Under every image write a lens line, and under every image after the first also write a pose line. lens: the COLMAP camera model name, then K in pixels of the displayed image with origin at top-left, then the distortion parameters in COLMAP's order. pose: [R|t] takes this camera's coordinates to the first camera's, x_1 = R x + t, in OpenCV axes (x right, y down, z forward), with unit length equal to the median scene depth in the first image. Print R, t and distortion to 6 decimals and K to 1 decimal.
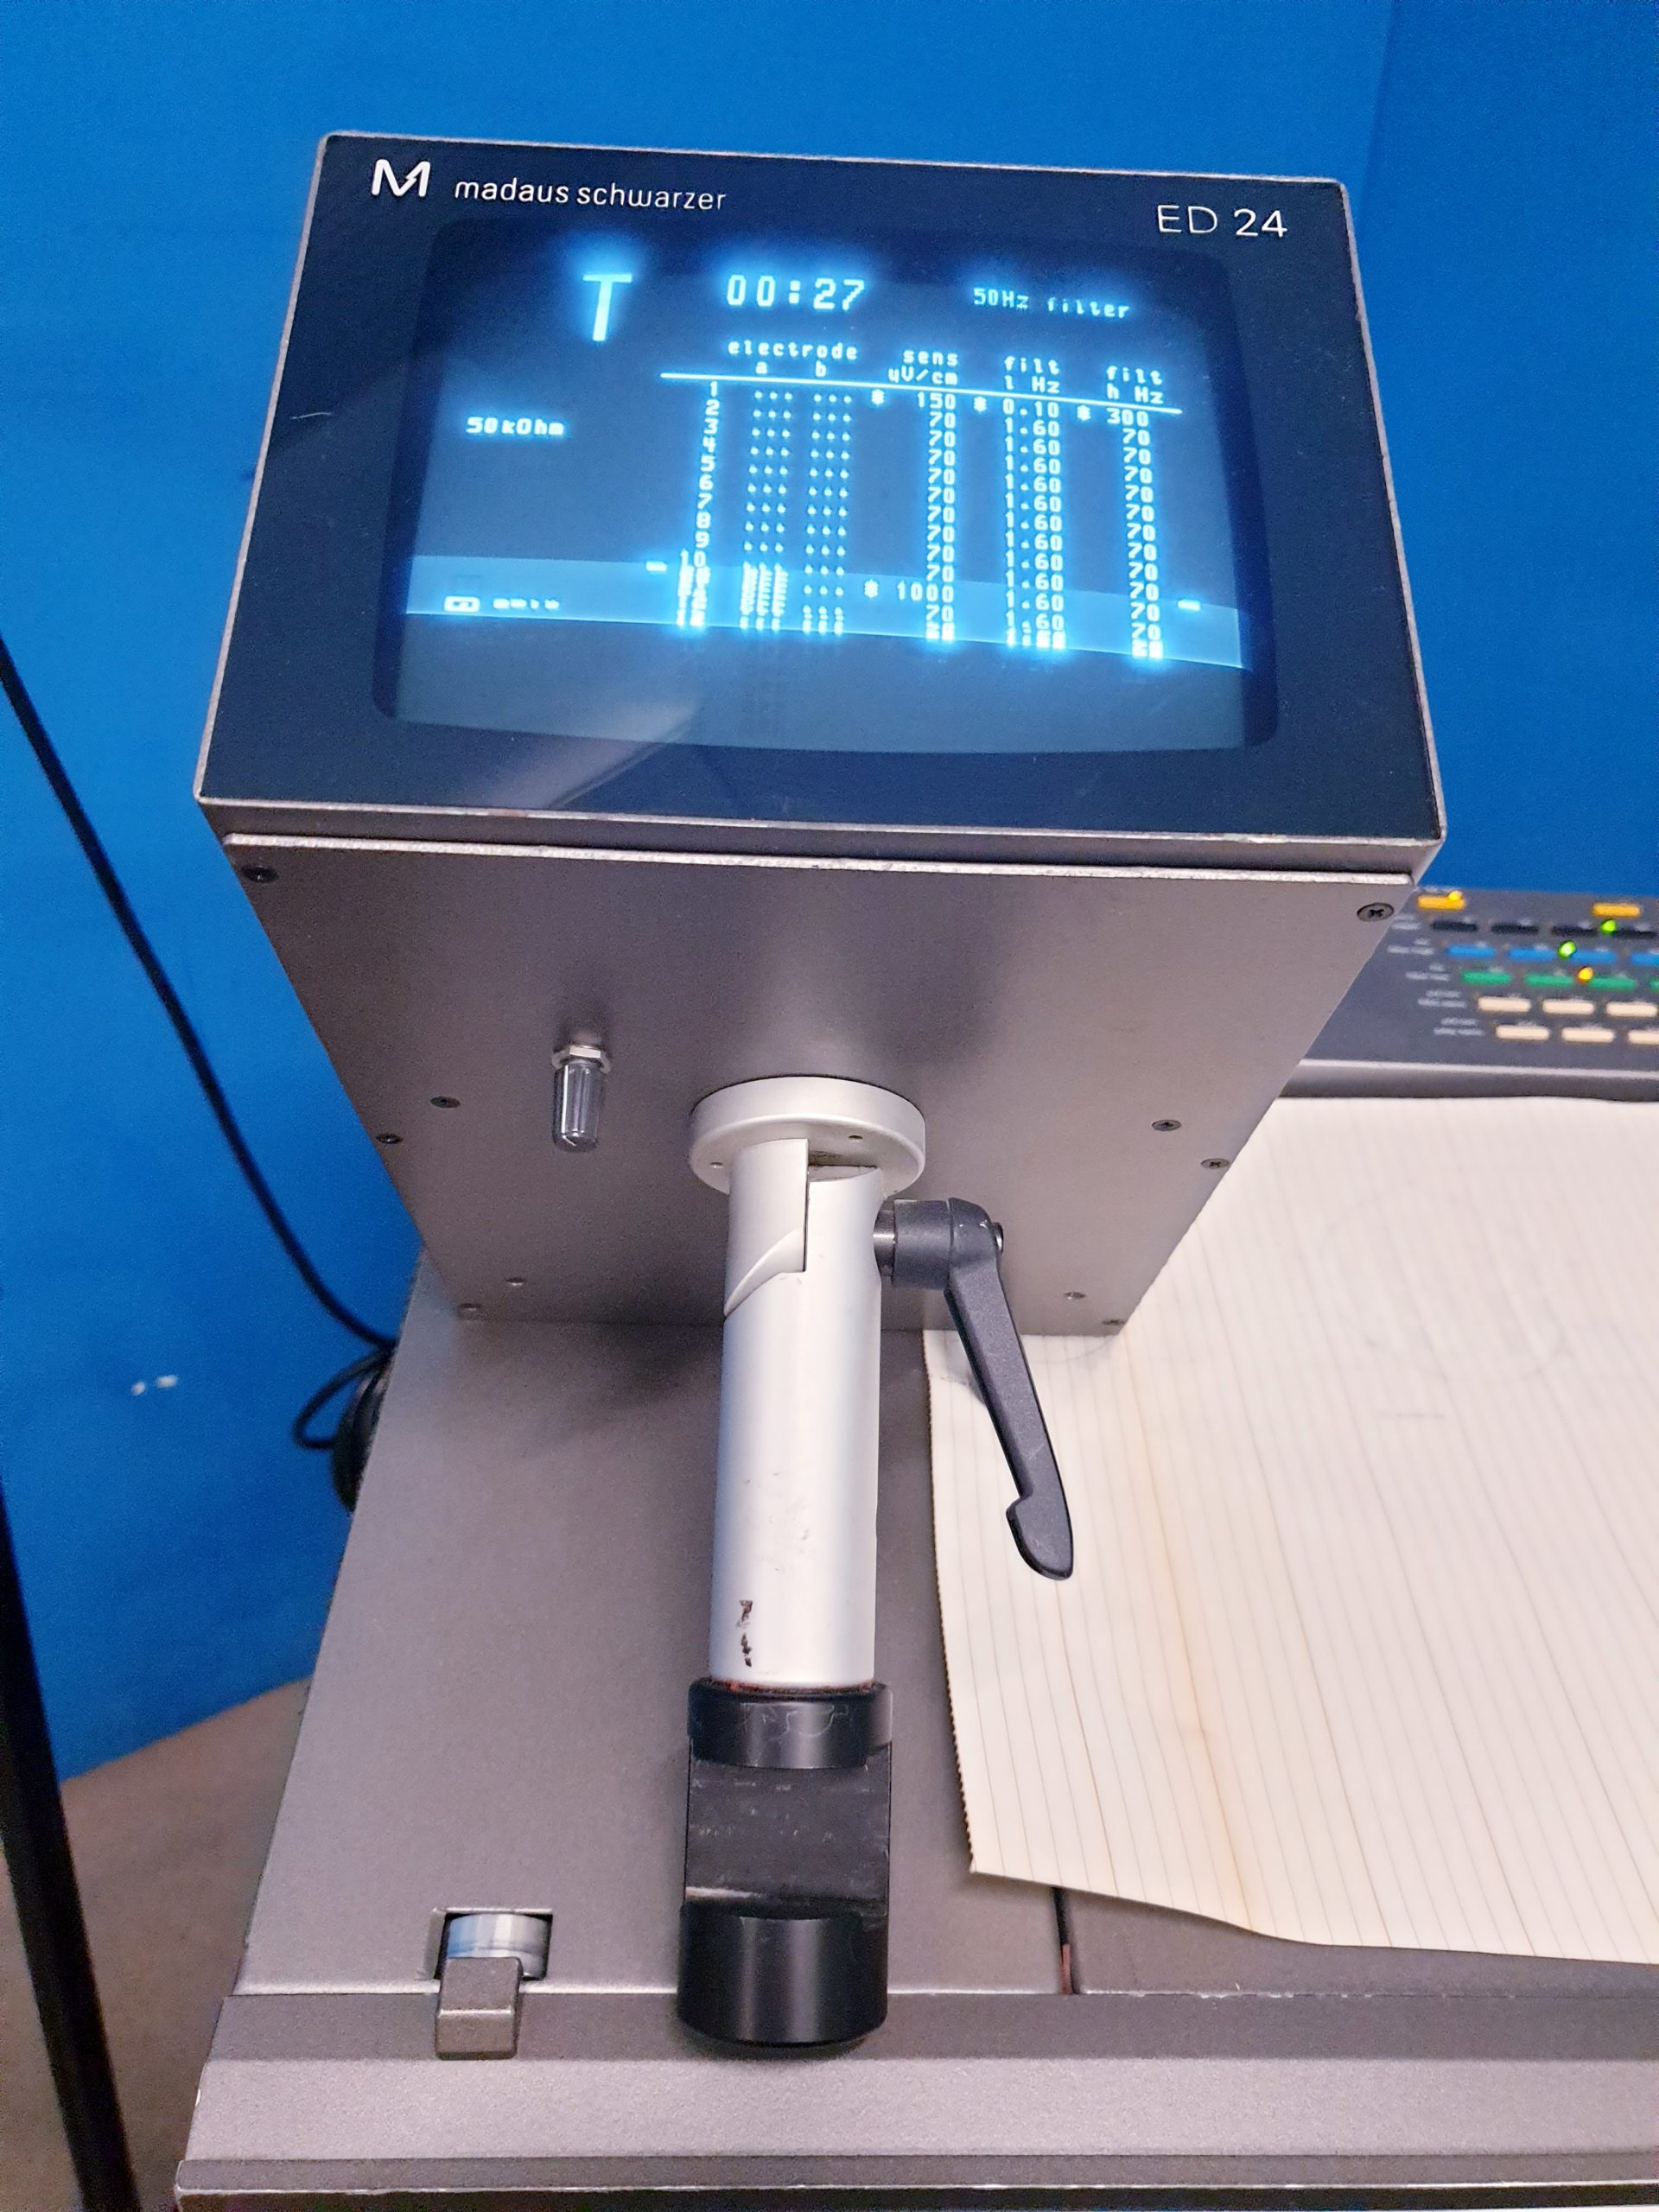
lens RADIAL K [[1763.6, 0, 784.6], [0, 1763.6, 1105.3], [0, 0, 1]] dist [-0.066992, -0.001956]
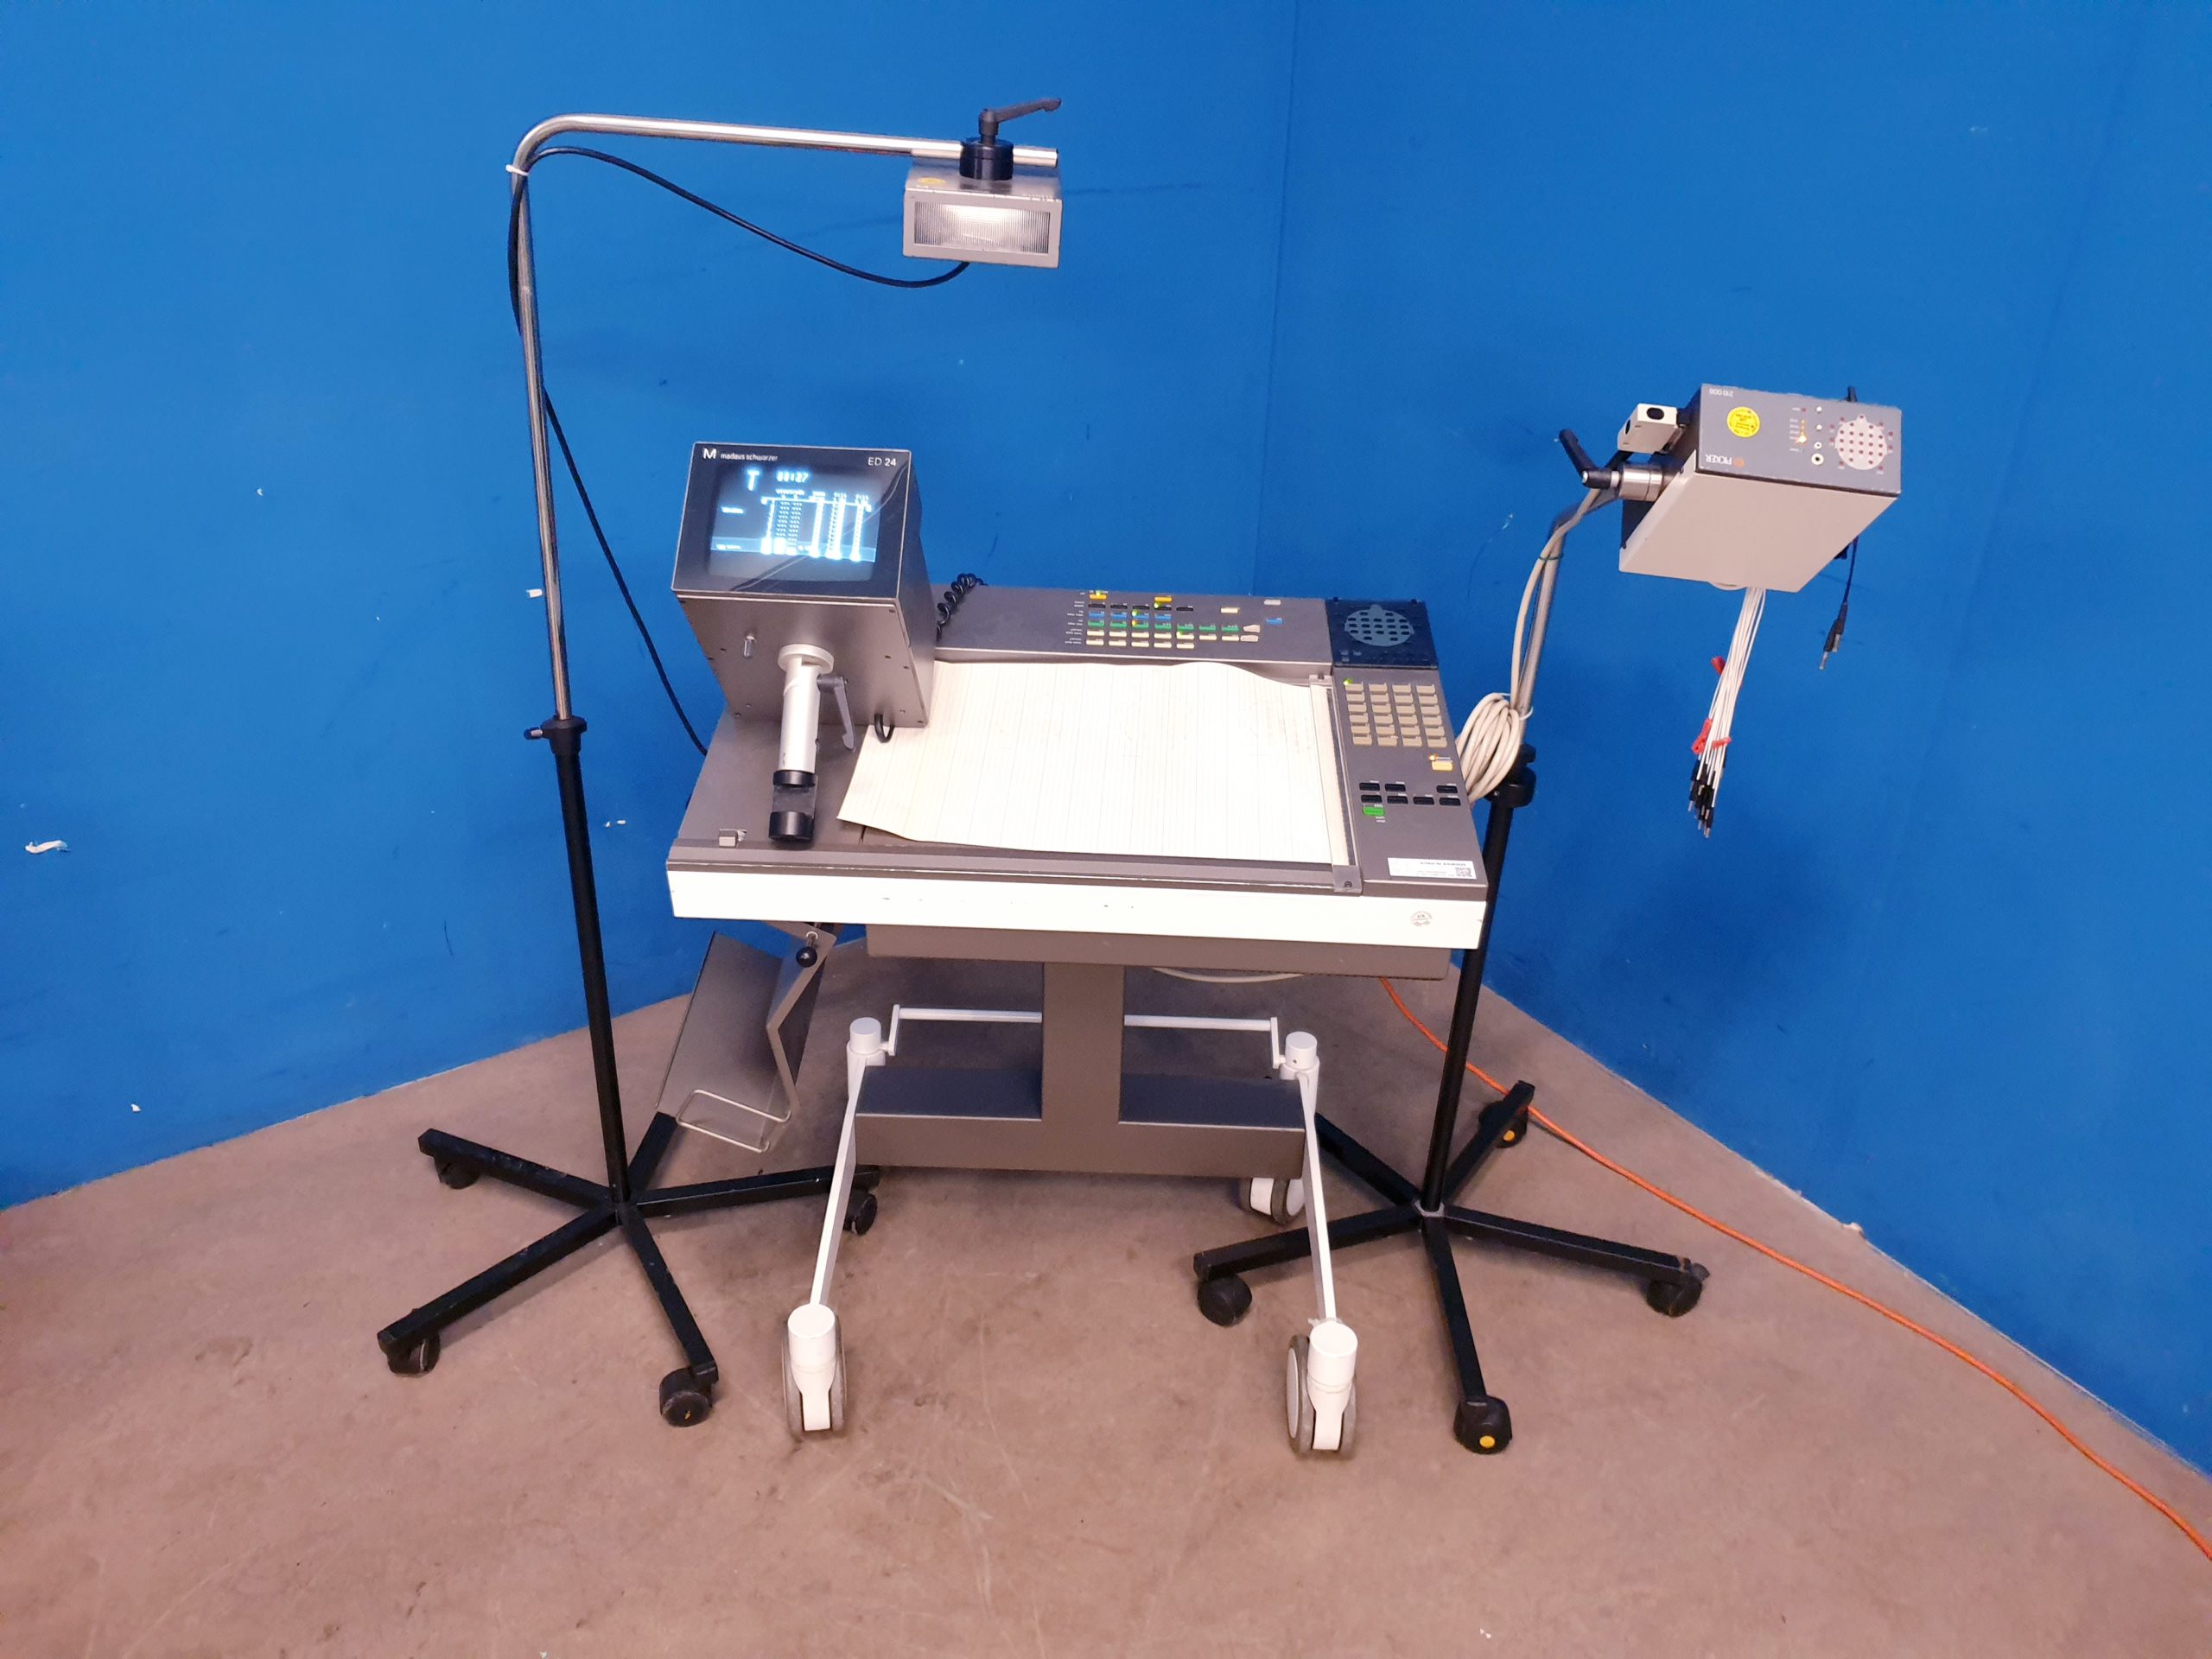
lens RADIAL K [[1724.8, 0, 1101.5], [0, 1724.8, 781.7], [0, 0, 1]] dist [0.039802, -0.002133]
pose [[0.999367, 0.009261, -0.034337, 1.027303], [-0.008659, 0.999807, 0.017641, 0.276474], [0.034494, -0.017332, 0.999255, -3.738991]]
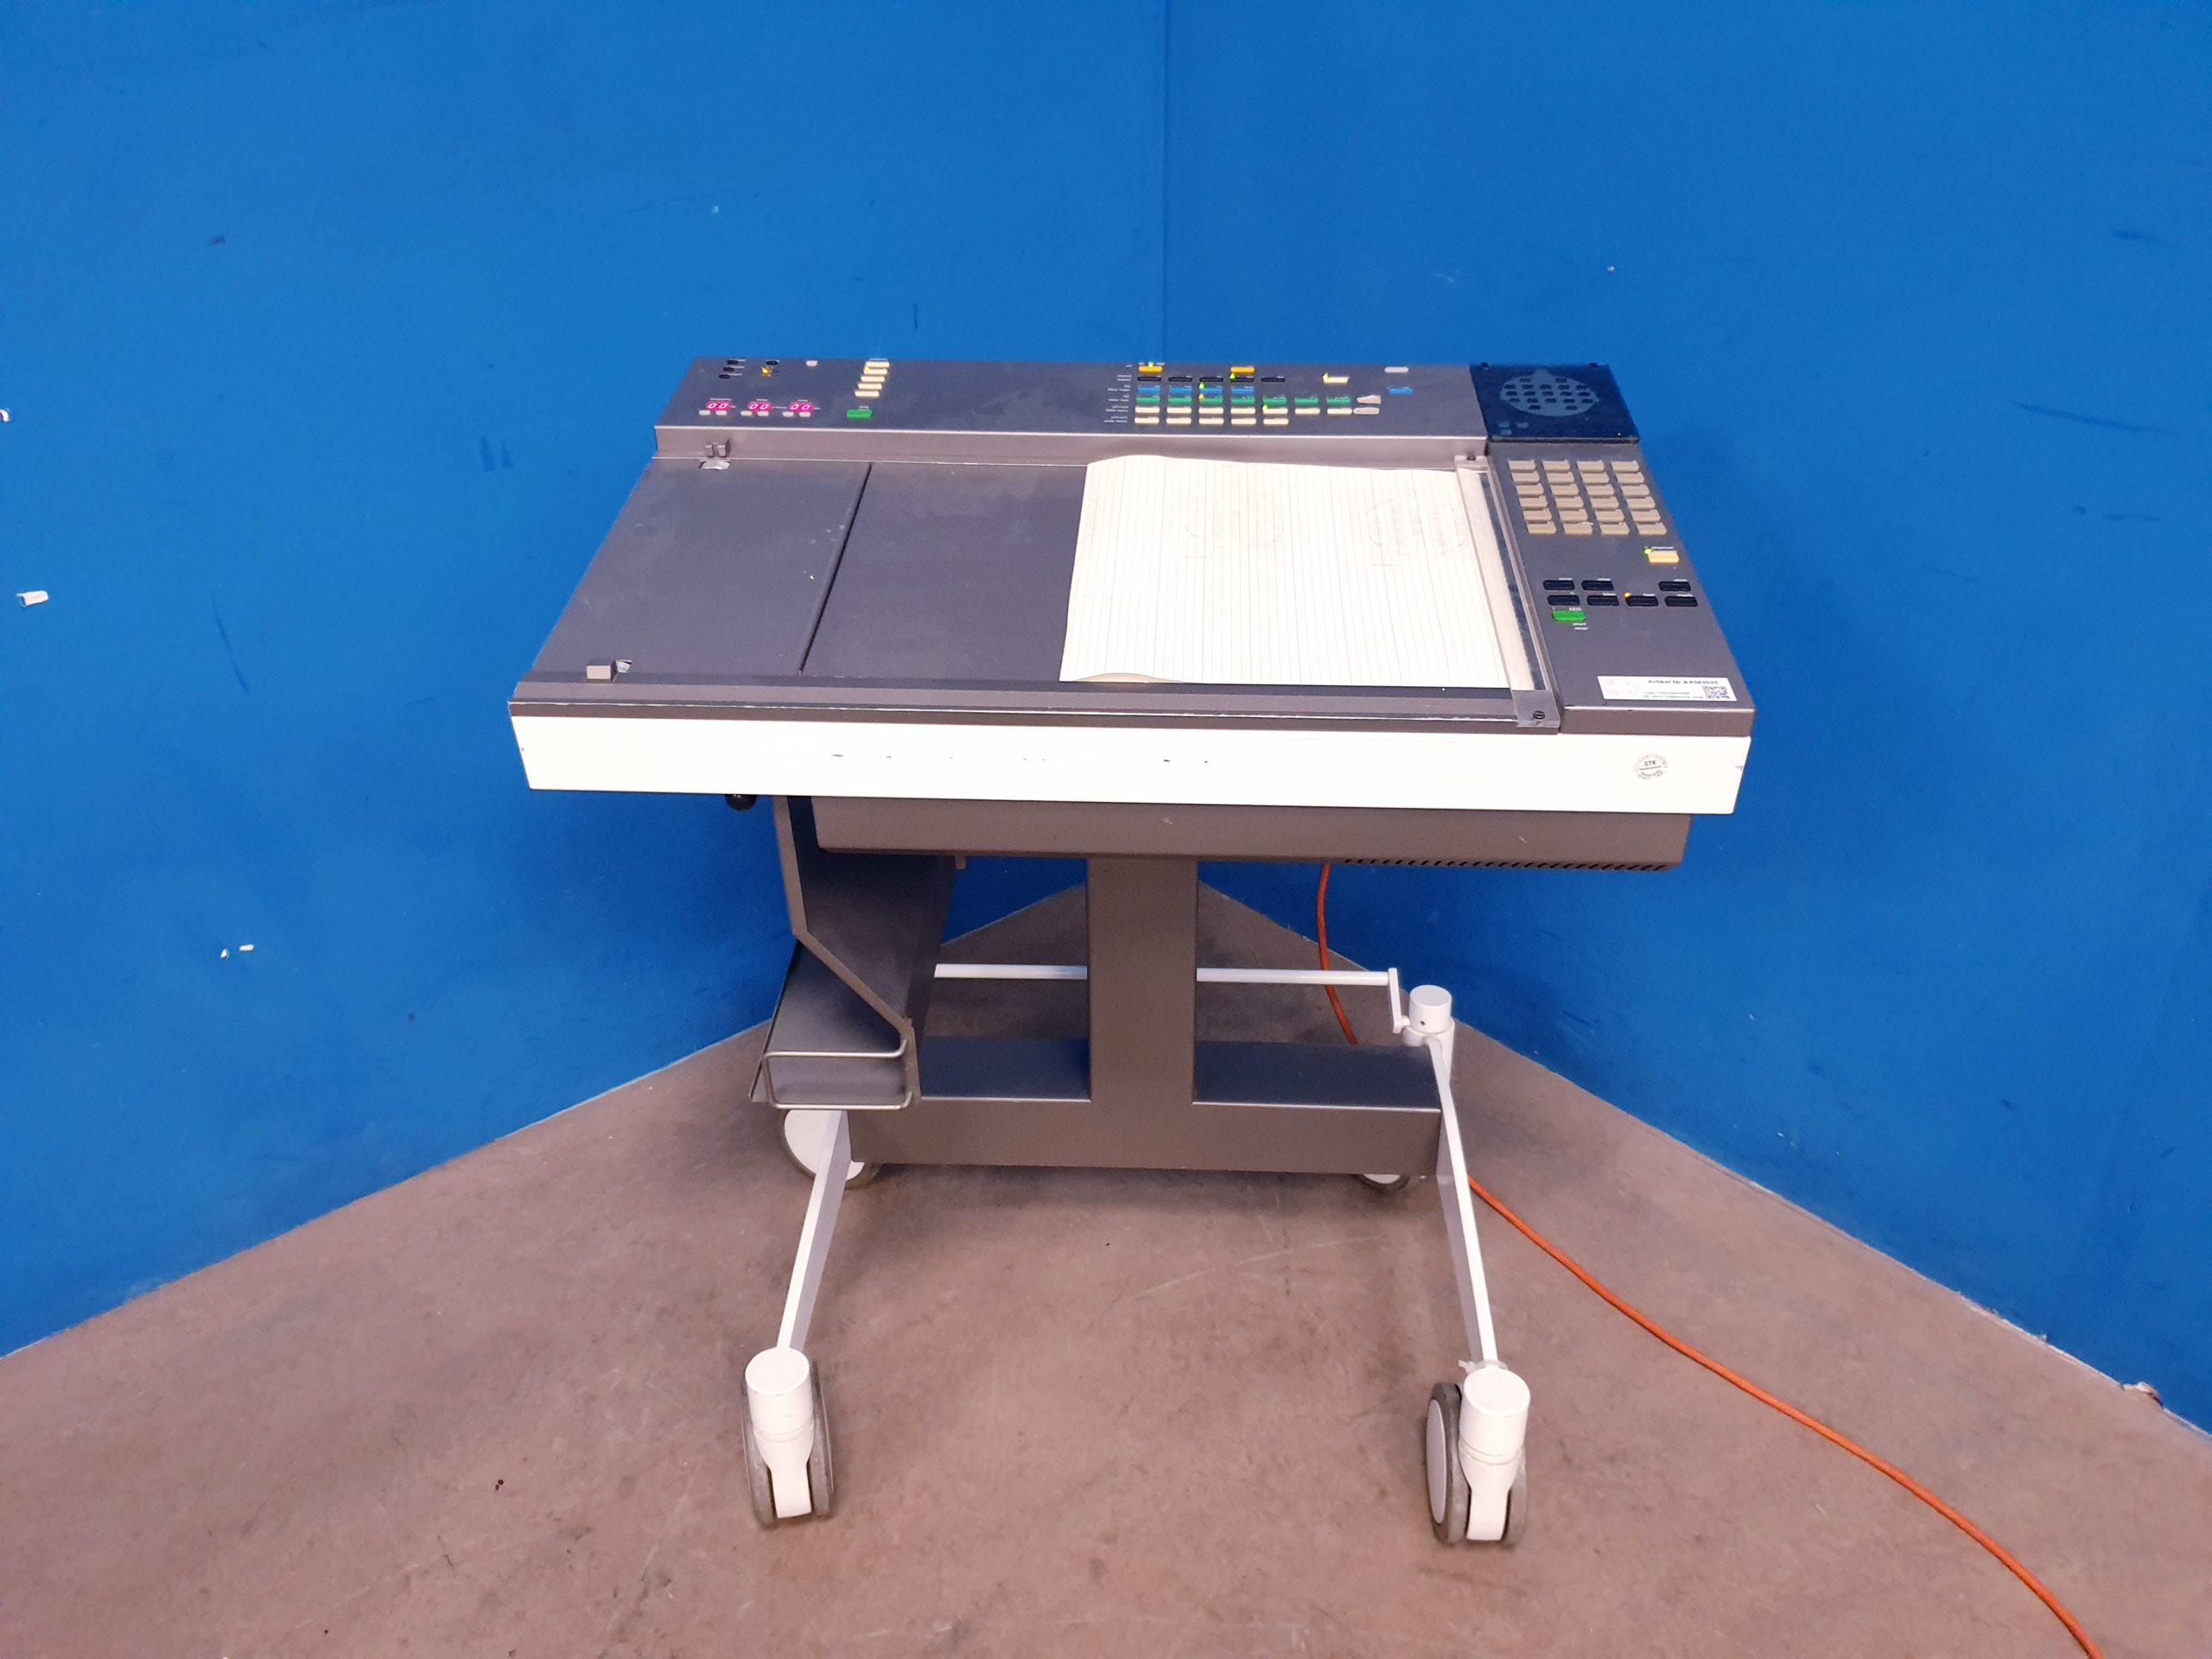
lens RADIAL K [[1747.3, 0, 1101.1], [0, 1747.3, 844.6], [0, 0, 1]] dist [0.001989, -0.003607]
pose [[0.997432, -0.008433, -0.071122, 0.980895], [0.011534, 0.998995, 0.043304, 0.724771], [0.070686, -0.044013, 0.996527, -2.166954]]
